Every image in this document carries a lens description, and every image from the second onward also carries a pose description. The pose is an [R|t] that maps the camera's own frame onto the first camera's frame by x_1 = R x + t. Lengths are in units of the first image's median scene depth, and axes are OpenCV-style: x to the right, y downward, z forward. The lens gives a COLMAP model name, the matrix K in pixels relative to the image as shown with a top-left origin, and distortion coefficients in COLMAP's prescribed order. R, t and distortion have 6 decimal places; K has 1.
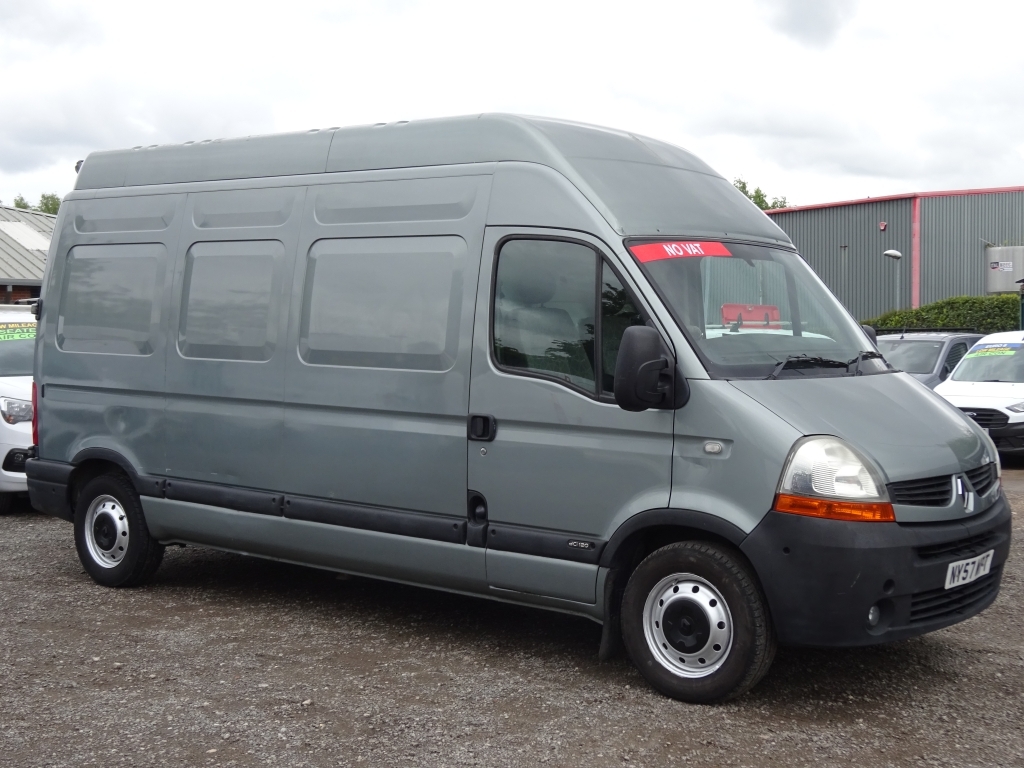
lens RADIAL K [[1438.2, 0, 512.0], [0, 1438.2, 384.0], [0, 0, 1]] dist [-0.002795, -0.039654]
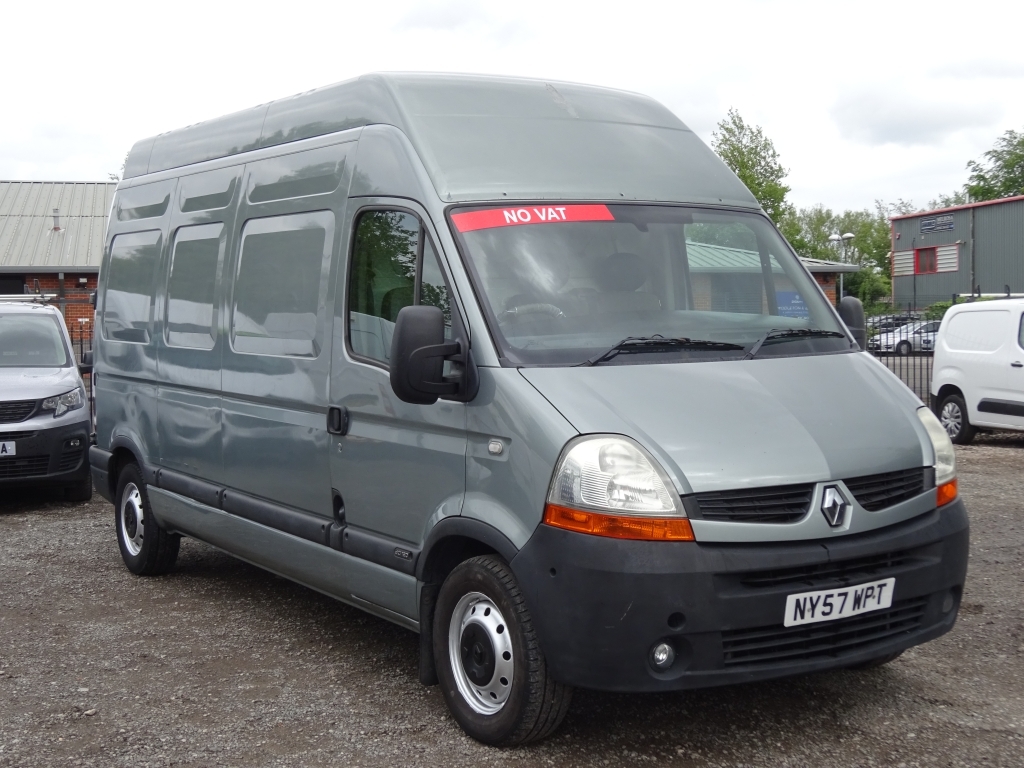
lens RADIAL K [[1438.2, 0, 512.0], [0, 1438.2, 384.0], [0, 0, 1]] dist [-0.002795, -0.039654]
pose [[0.947182, -0.003278, -0.320679, 0.401266], [0.007739, 0.999890, 0.012636, -0.003640], [0.320602, -0.014450, 0.947104, 0.187390]]
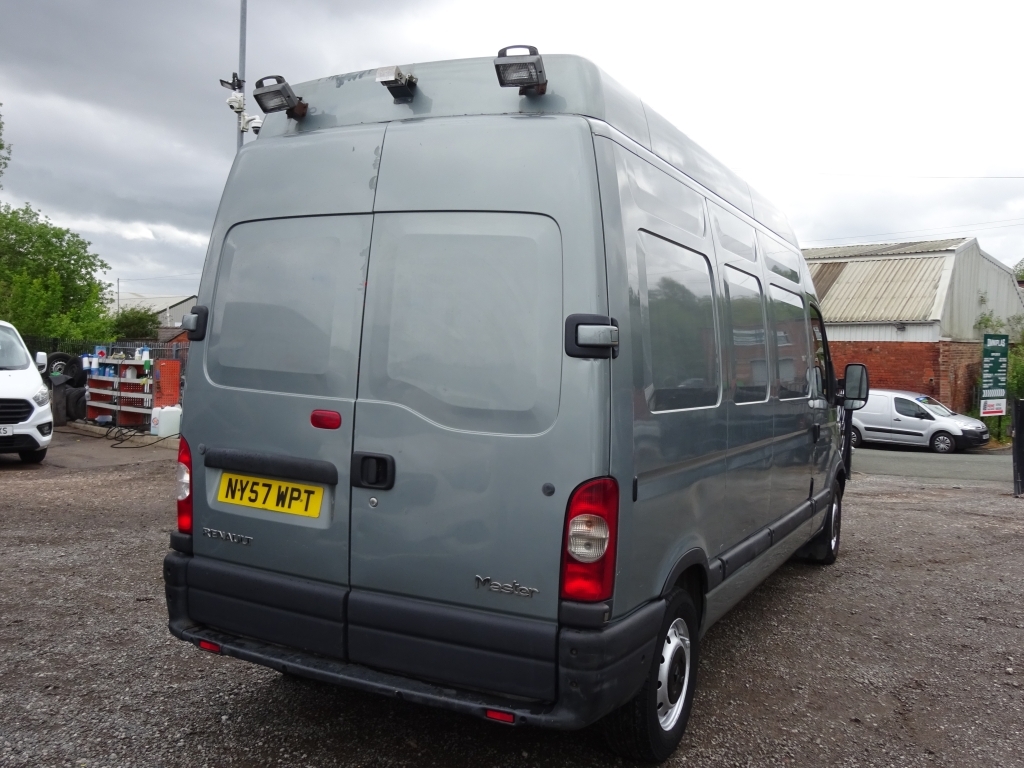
lens RADIAL K [[943.9, 0, 512.0], [0, 943.9, 384.0], [0, 0, 1]] dist [-0.007933, -0.002285]
pose [[-0.205867, -0.045503, 0.977522, -0.948964], [0.013626, 0.998688, 0.049358, -0.075696], [-0.978485, 0.023481, -0.204977, 1.601467]]
